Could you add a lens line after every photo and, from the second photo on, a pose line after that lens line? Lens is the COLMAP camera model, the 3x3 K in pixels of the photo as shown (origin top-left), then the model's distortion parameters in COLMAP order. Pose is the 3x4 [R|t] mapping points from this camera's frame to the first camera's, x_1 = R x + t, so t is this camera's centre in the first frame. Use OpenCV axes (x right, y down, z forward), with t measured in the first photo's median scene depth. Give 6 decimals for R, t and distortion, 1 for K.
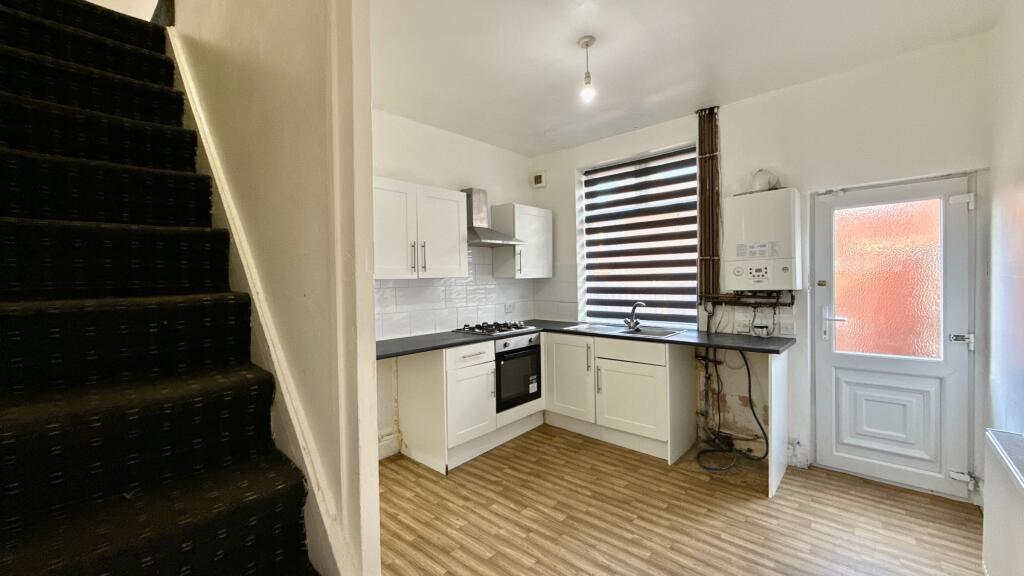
lens RADIAL K [[409.8, 0, 512.0], [0, 409.8, 288.0], [0, 0, 1]] dist [0.001090, 0.000001]
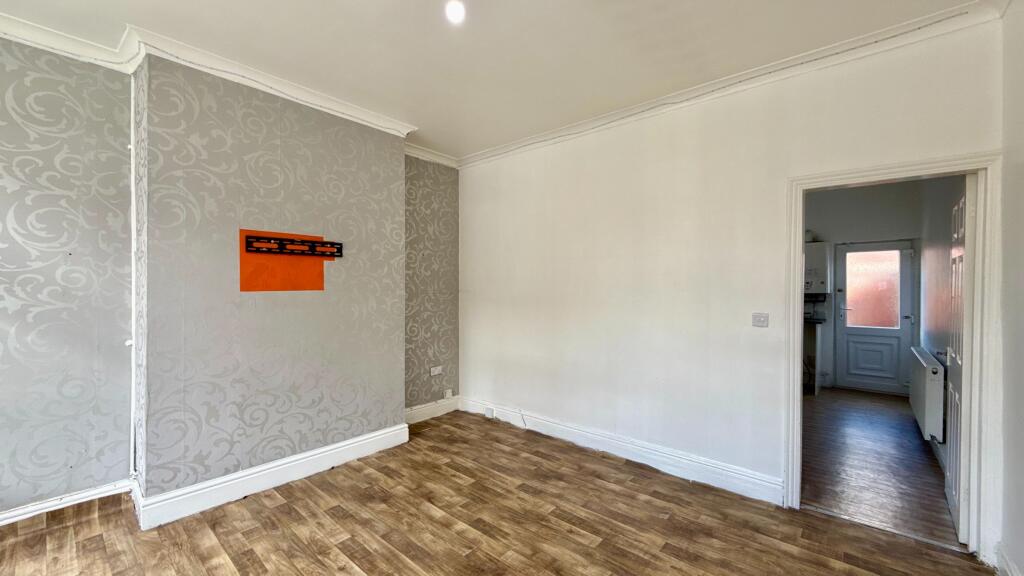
lens RADIAL K [[409.8, 0, 512.0], [0, 409.8, 288.0], [0, 0, 1]] dist [0.001090, 0.000001]
pose [[0.999533, 0.022492, 0.020709, -0.609144], [-0.022052, 0.999531, -0.021261, 0.038458], [-0.021178, 0.020794, 0.999559, -0.660313]]
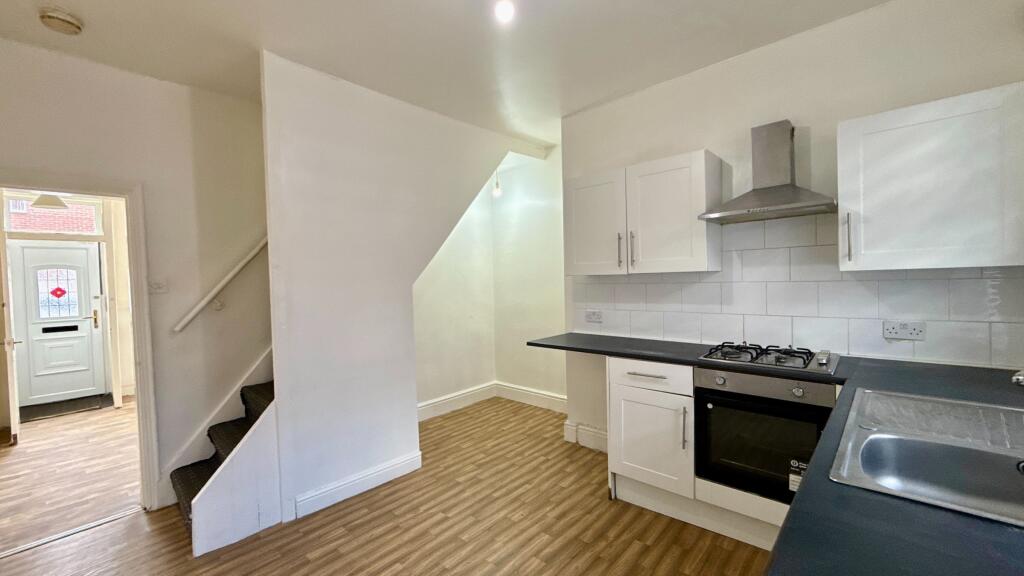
lens RADIAL K [[409.8, 0, 512.0], [0, 409.8, 288.0], [0, 0, 1]] dist [0.001090, 0.000001]
pose [[0.001026, 0.043939, -0.999034, 0.789594], [0.000280, 0.999034, 0.043939, -0.038430], [0.999999, -0.000325, 0.001012, 0.898974]]
